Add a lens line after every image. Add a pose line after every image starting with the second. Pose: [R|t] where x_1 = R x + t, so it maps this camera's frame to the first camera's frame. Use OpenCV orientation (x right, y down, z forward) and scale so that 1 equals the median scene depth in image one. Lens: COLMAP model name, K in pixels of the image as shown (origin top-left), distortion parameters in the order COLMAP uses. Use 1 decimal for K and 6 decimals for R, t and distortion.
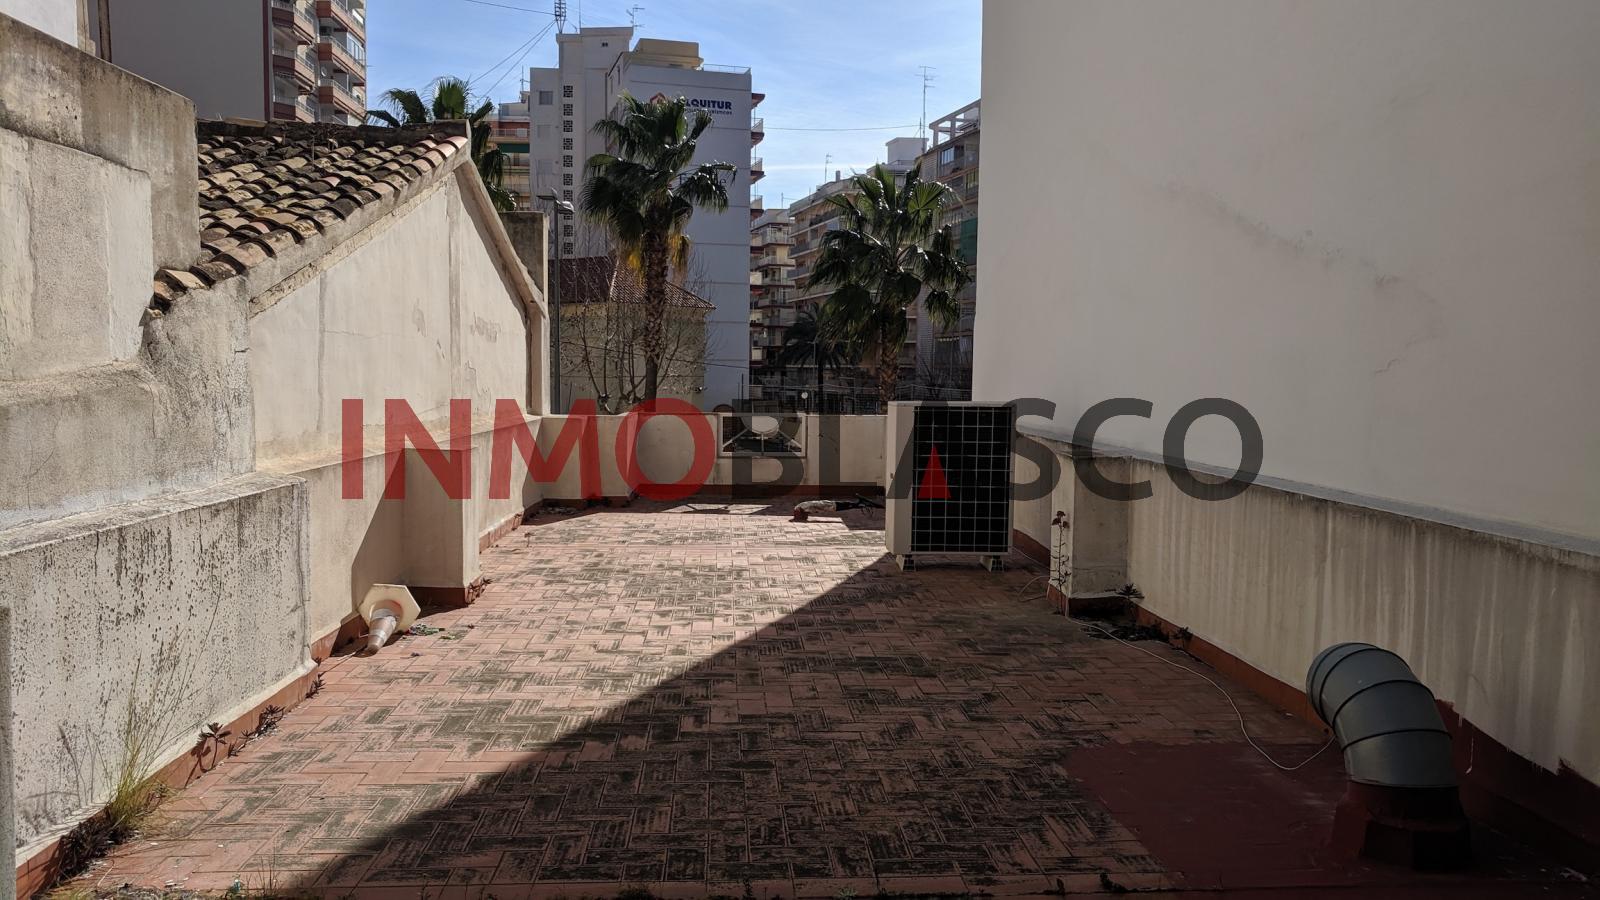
lens RADIAL K [[1203.0, 0, 800.2], [0, 1203.0, 447.5], [0, 0, 1]] dist [0.054298, 0.004173]
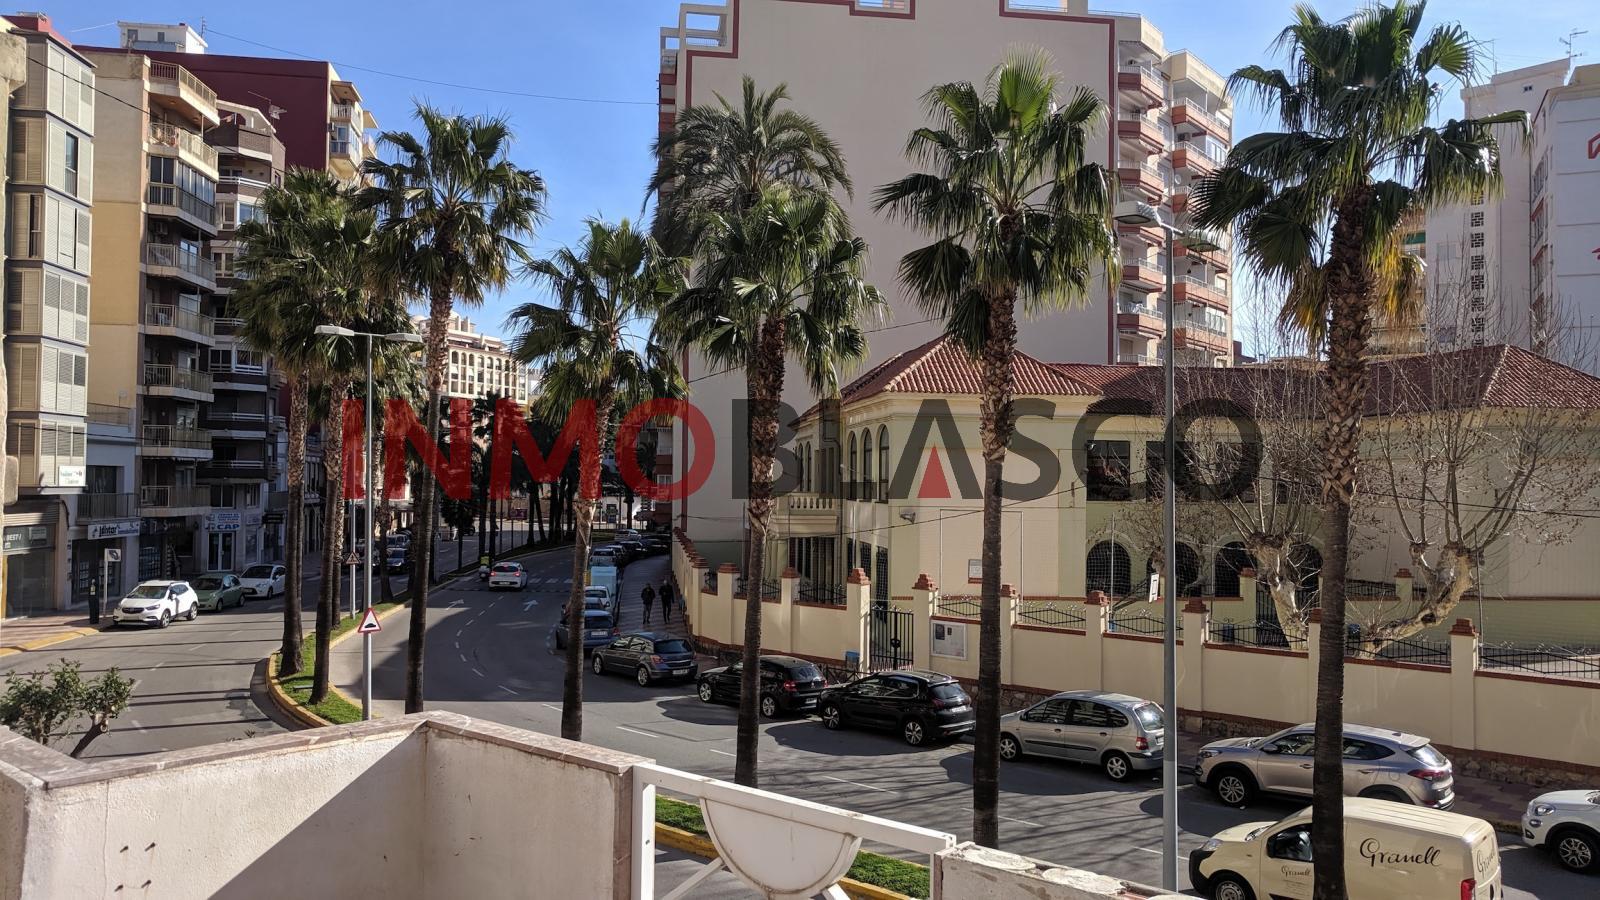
lens RADIAL K [[1203.0, 0, 798.4], [0, 1203.0, 453.2], [0, 0, 1]] dist [0.054298, 0.004173]
pose [[0.748669, 0.000415, -0.662943, 0.015618], [-0.063260, 0.995481, -0.070818, -0.011145], [0.659918, 0.094957, 0.745313, 0.128686]]
